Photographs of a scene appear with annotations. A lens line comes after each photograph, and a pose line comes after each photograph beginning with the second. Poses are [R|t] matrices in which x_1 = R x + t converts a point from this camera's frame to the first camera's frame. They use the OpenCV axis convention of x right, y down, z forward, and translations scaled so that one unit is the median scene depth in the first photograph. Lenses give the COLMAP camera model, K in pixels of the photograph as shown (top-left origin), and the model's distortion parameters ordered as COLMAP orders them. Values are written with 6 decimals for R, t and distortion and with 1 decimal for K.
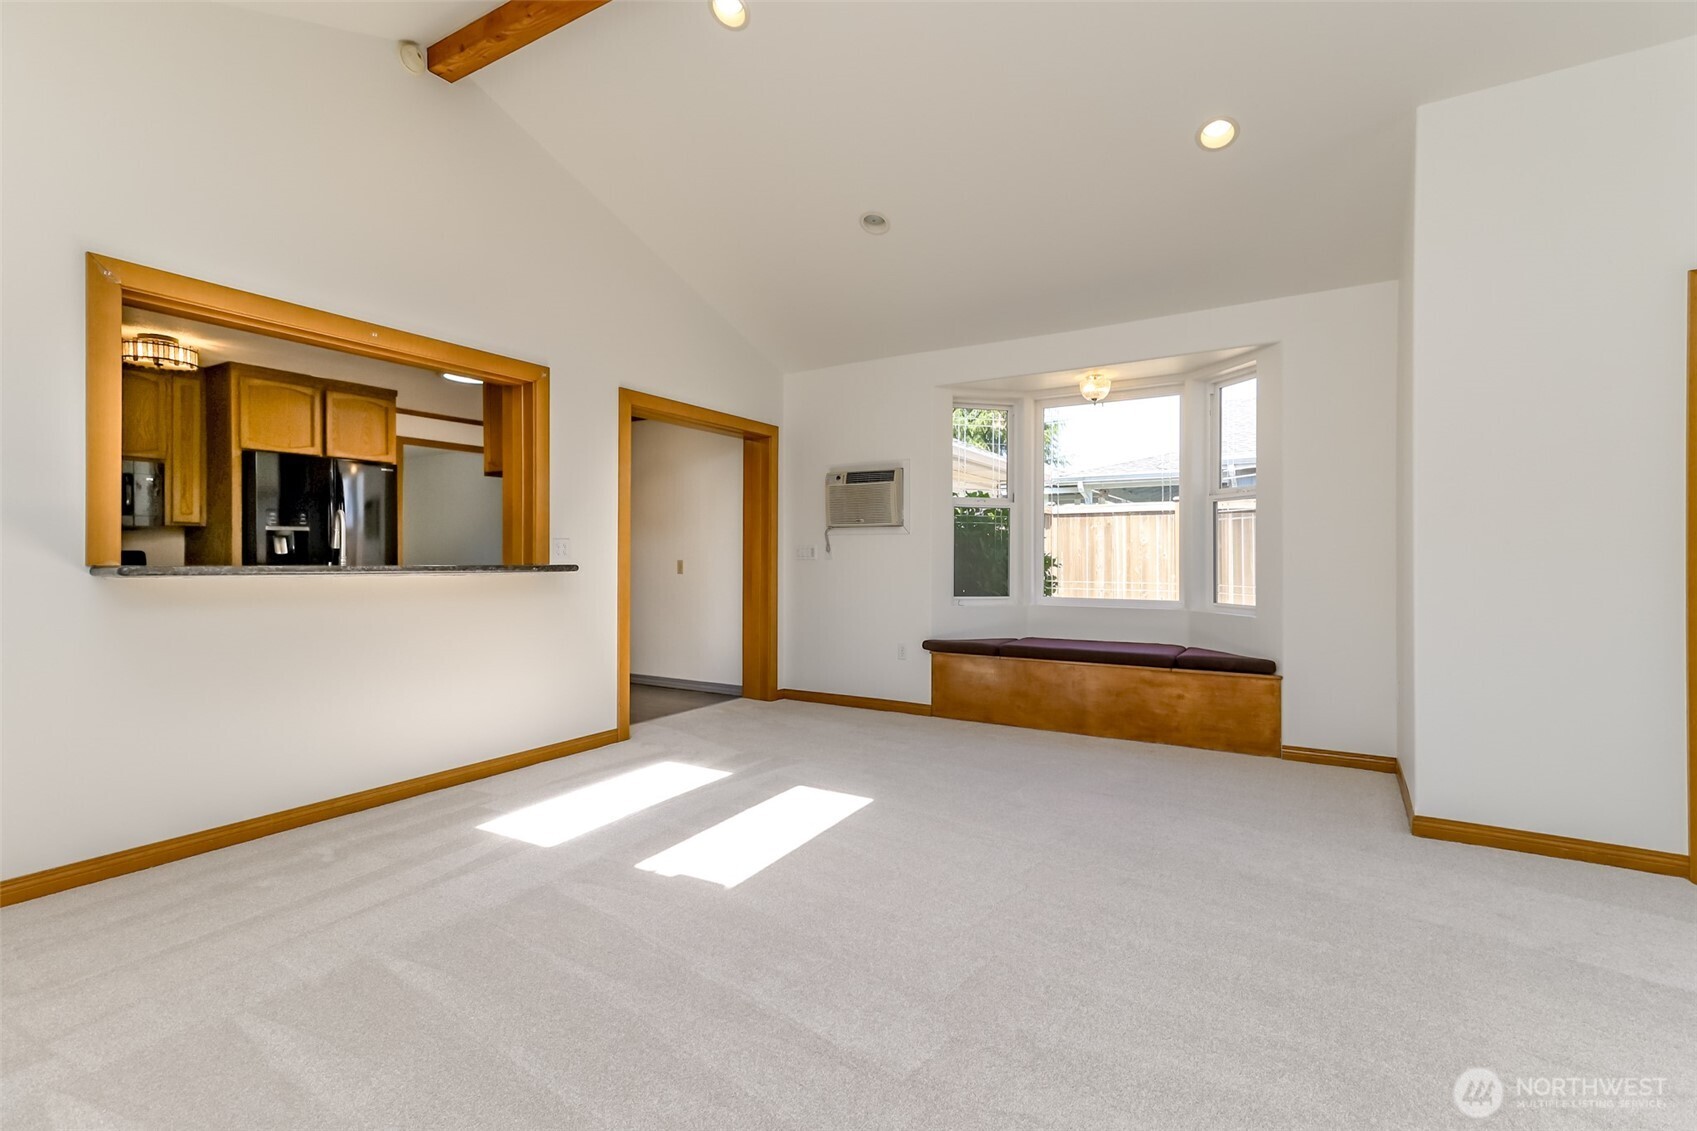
lens RADIAL K [[777.7, 0, 858.8], [0, 777.7, 562.3], [0, 0, 1]] dist [0.017558, 0.000323]
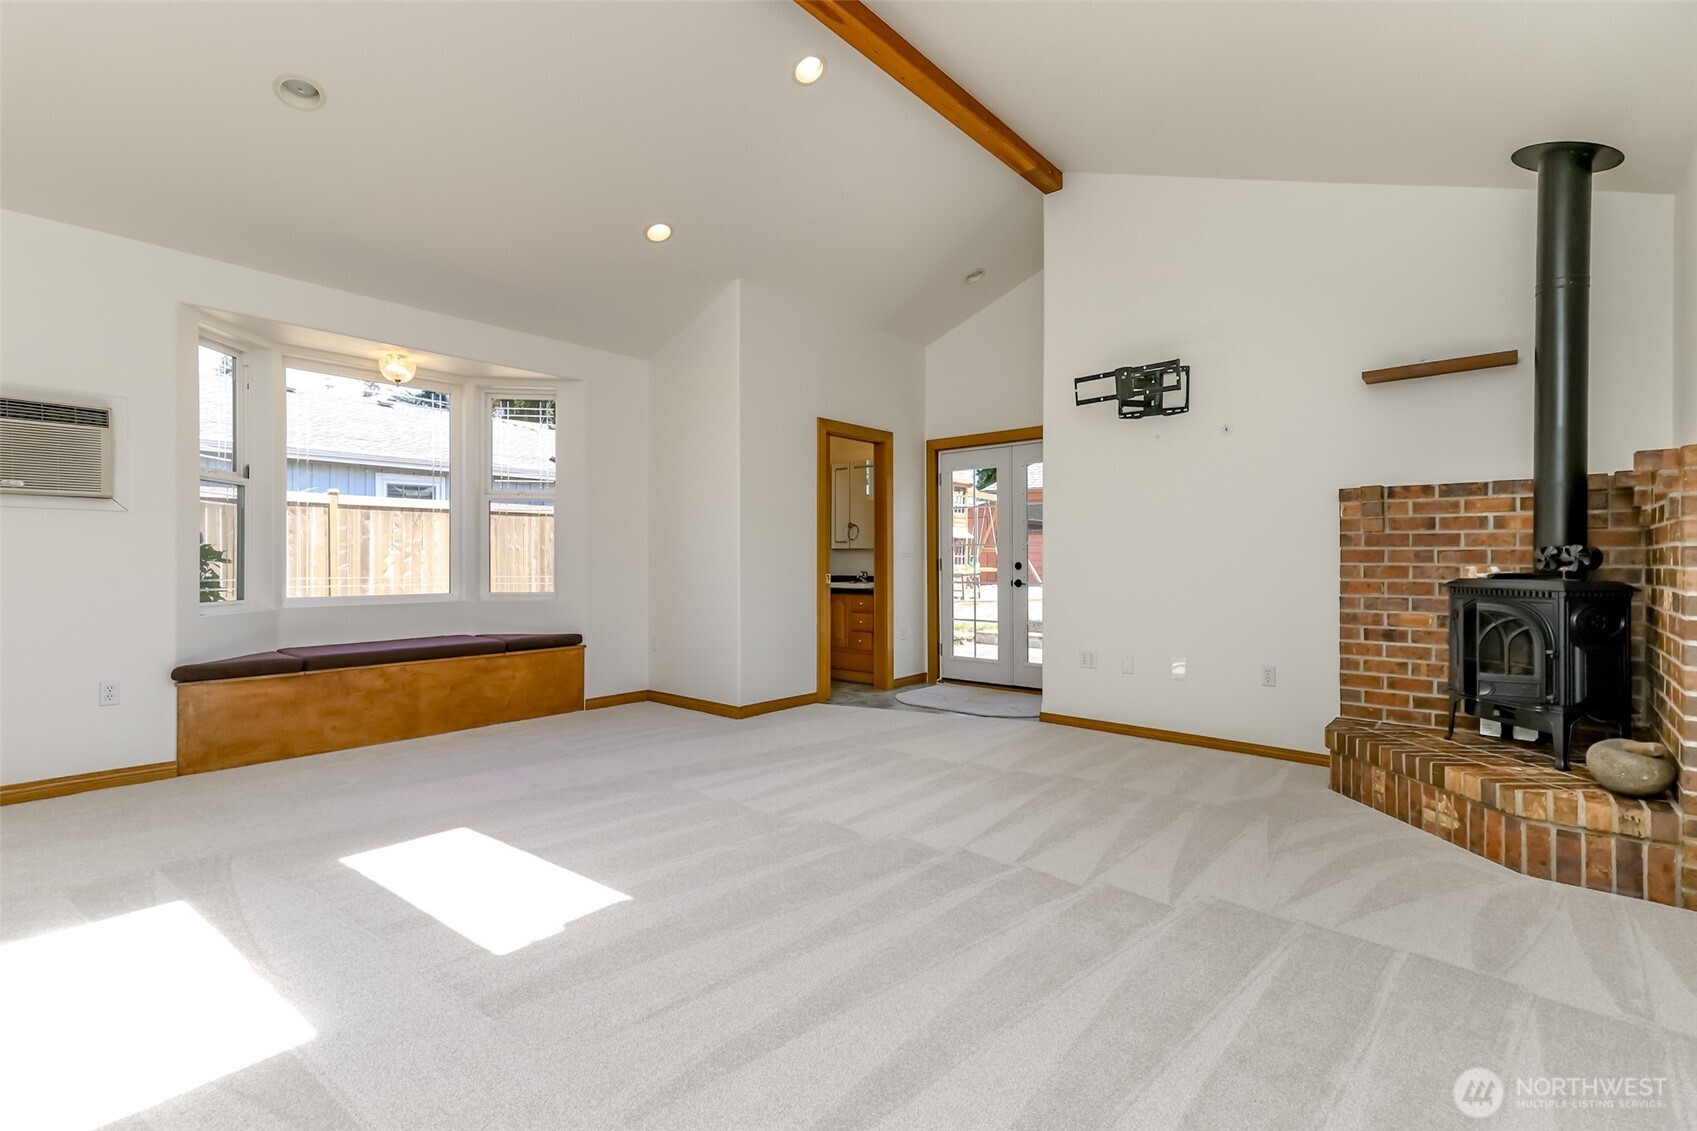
lens RADIAL K [[783.1, 0, 856.0], [0, 783.1, 561.3], [0, 0, 1]] dist [0.018137, 0.000291]
pose [[0.164839, -0.001738, 0.986319, -0.564045], [0.008887, 0.999960, 0.000277, 0.012615], [-0.986280, 0.008720, 0.164848, 0.317865]]
